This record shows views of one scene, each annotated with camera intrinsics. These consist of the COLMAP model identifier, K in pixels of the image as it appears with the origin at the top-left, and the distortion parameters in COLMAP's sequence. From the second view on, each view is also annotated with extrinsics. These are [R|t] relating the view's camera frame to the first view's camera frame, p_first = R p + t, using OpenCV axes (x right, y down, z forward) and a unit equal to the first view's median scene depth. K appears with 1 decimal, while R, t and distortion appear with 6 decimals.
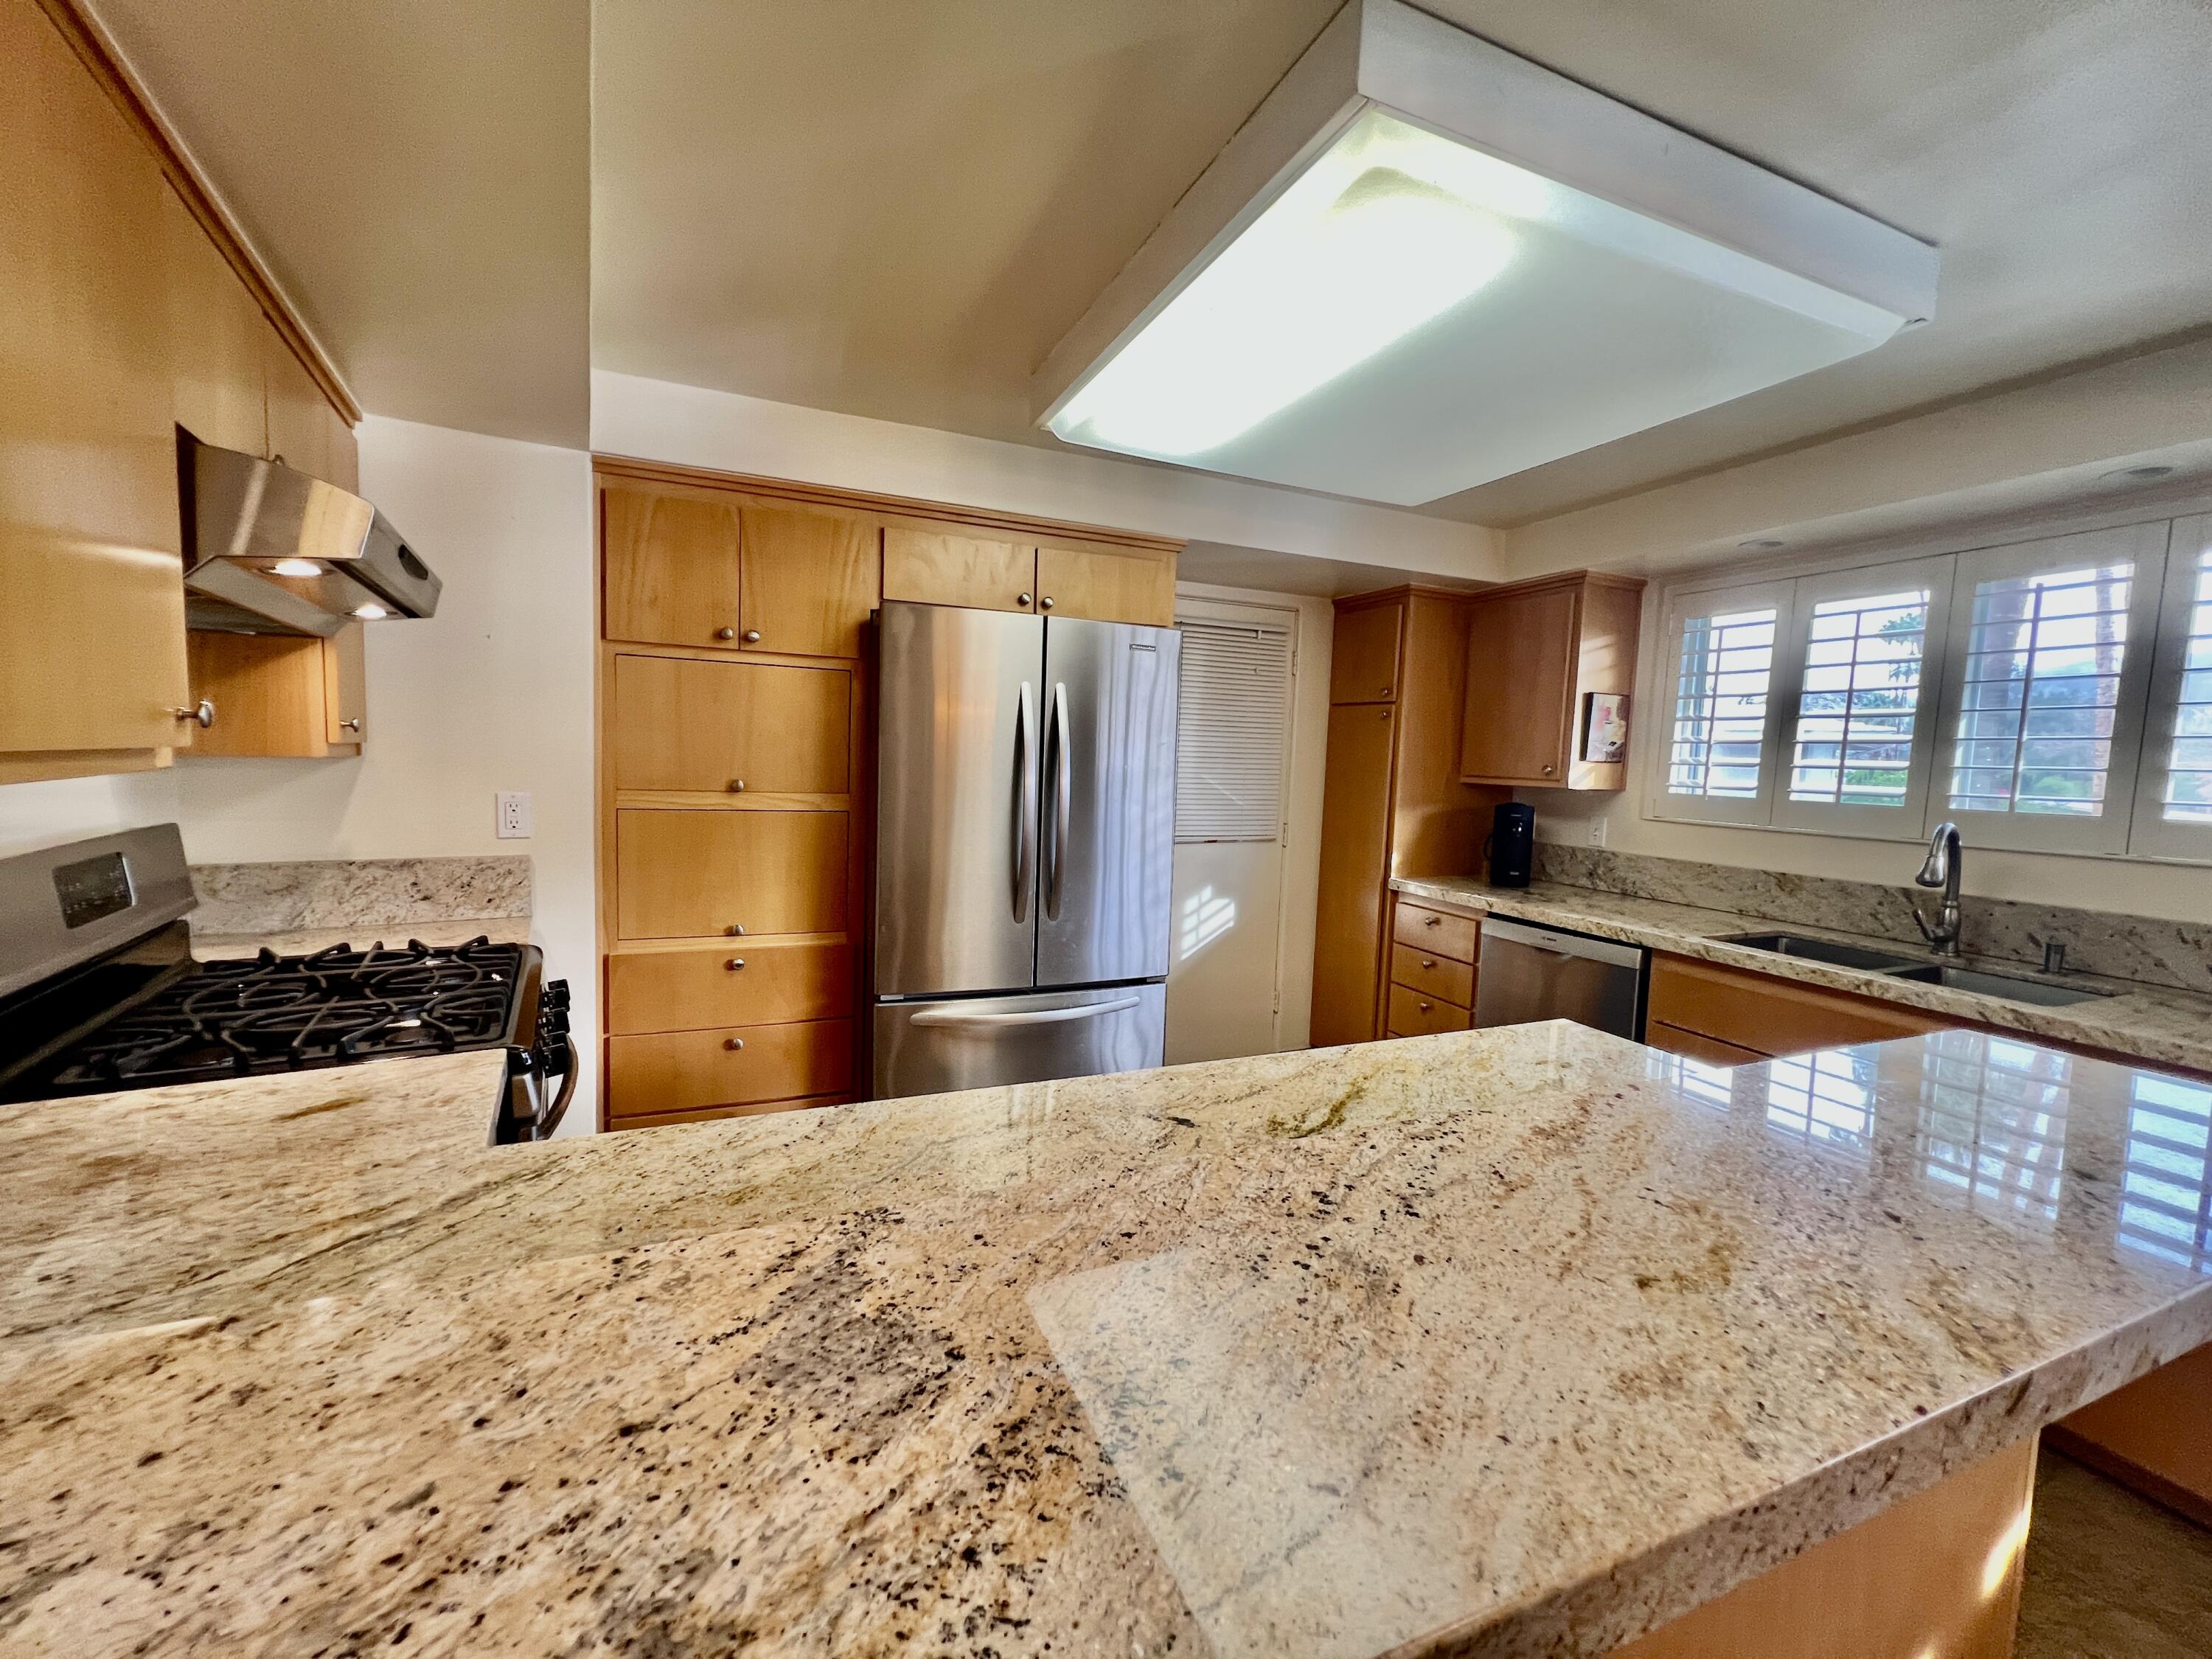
lens RADIAL K [[884.6, 0, 1096.3], [0, 884.6, 823.8], [0, 0, 1]] dist [-0.005871, -0.000225]
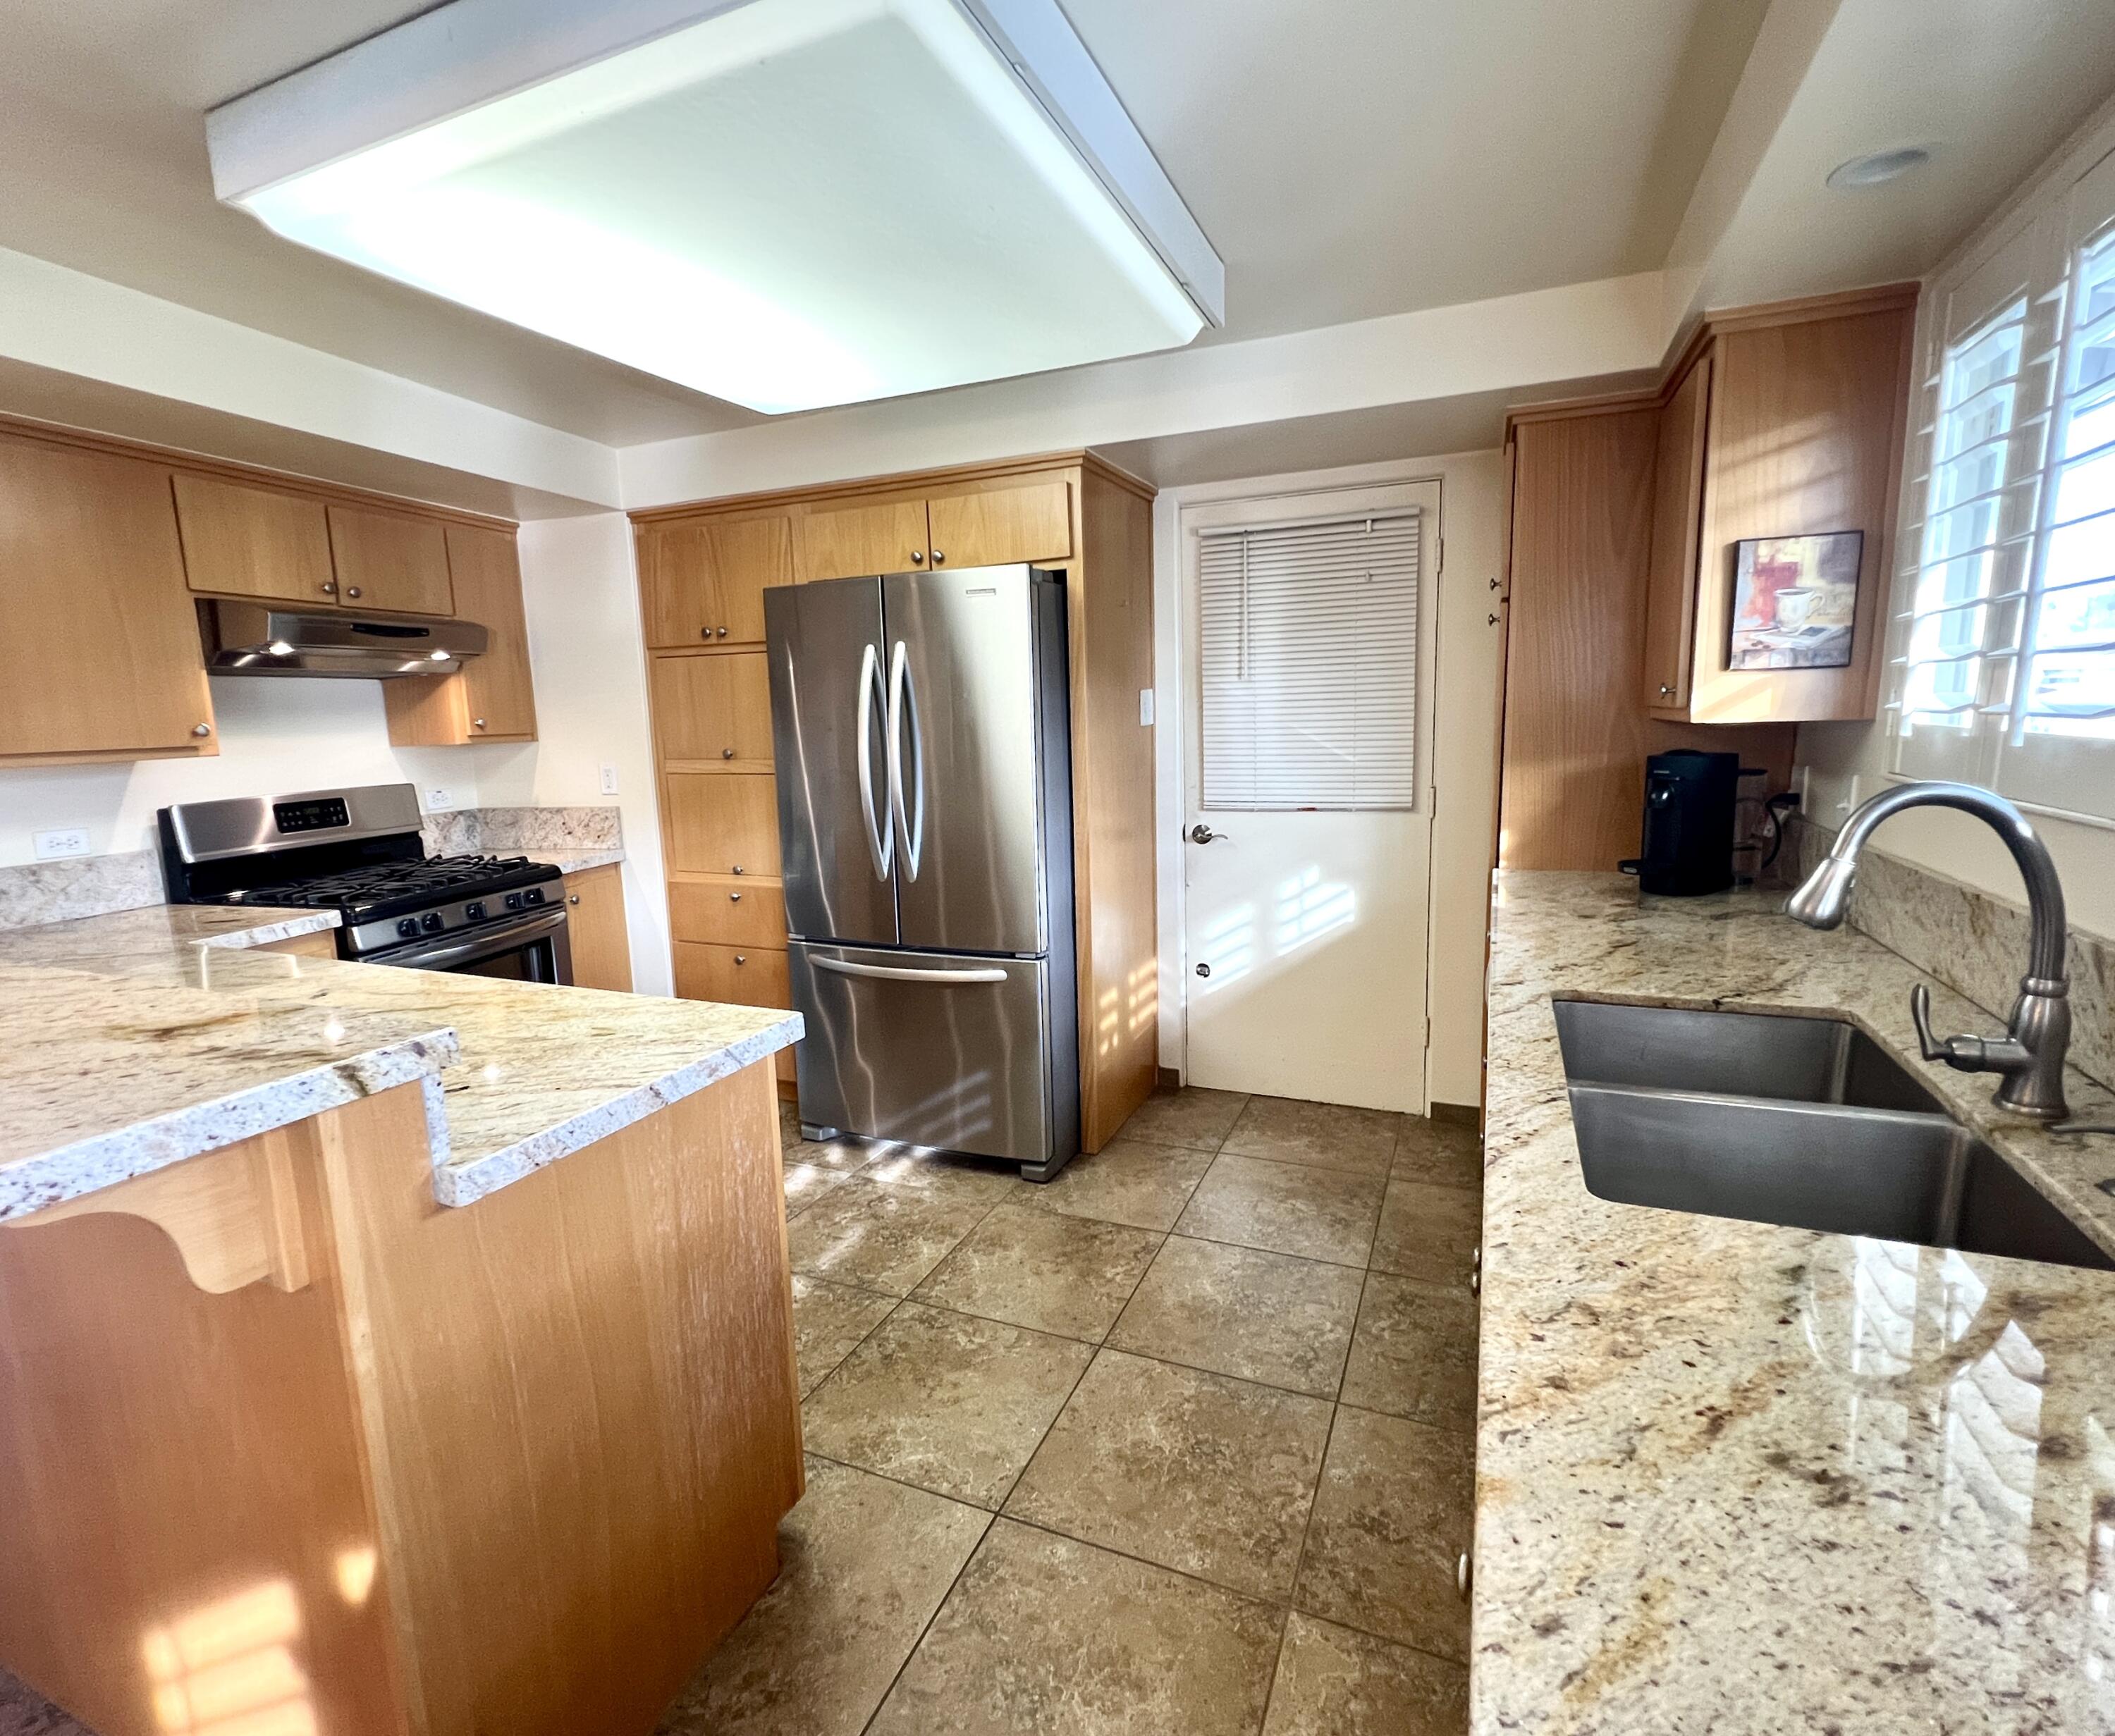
lens RADIAL K [[1002.8, 0, 1064.0], [0, 1002.8, 864.9], [0, 0, 1]] dist [-0.004664, 0.000085]
pose [[0.695413, 0.056779, -0.716364, 0.846625], [-0.002922, 0.997089, 0.076193, 0.003661], [0.718605, -0.050893, 0.693554, 0.318348]]
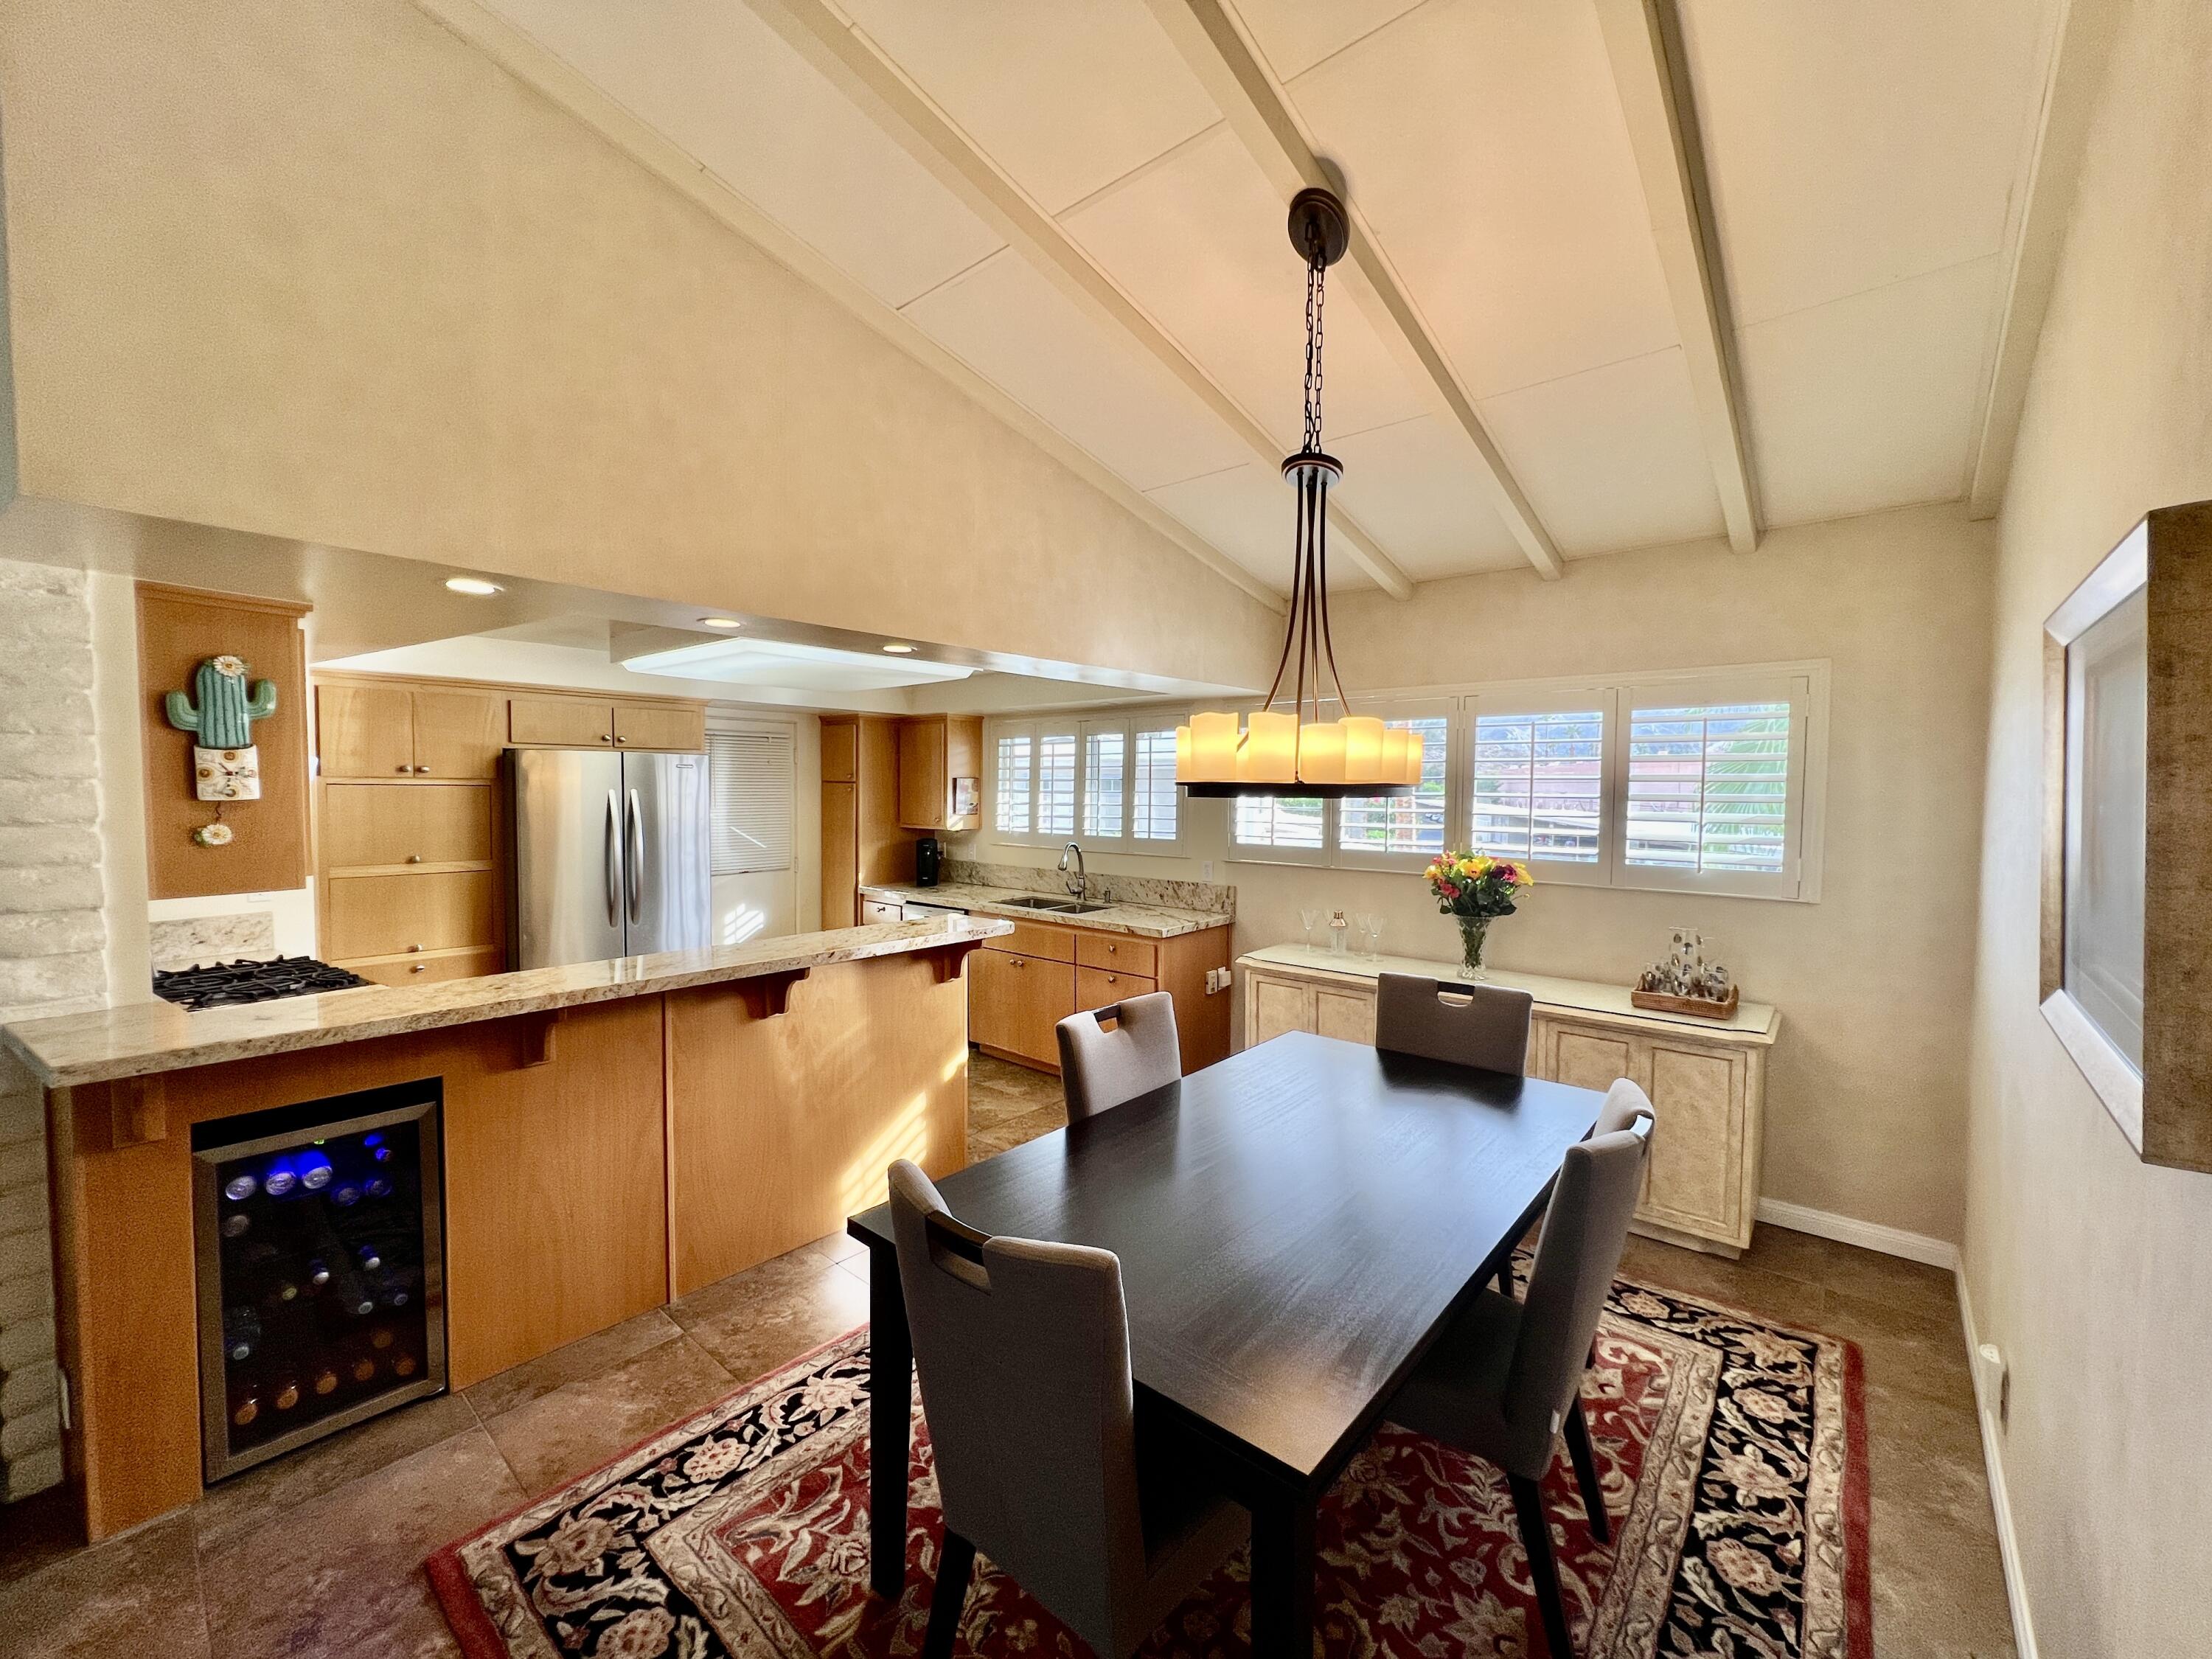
lens RADIAL K [[884.6, 0, 1105.2], [0, 884.6, 823.1], [0, 0, 1]] dist [-0.005871, -0.000225]
pose [[0.894125, -0.046720, 0.445374, 0.012561], [0.059134, 0.998152, -0.014011, -0.010363], [-0.443896, 0.038865, 0.895235, -0.931682]]
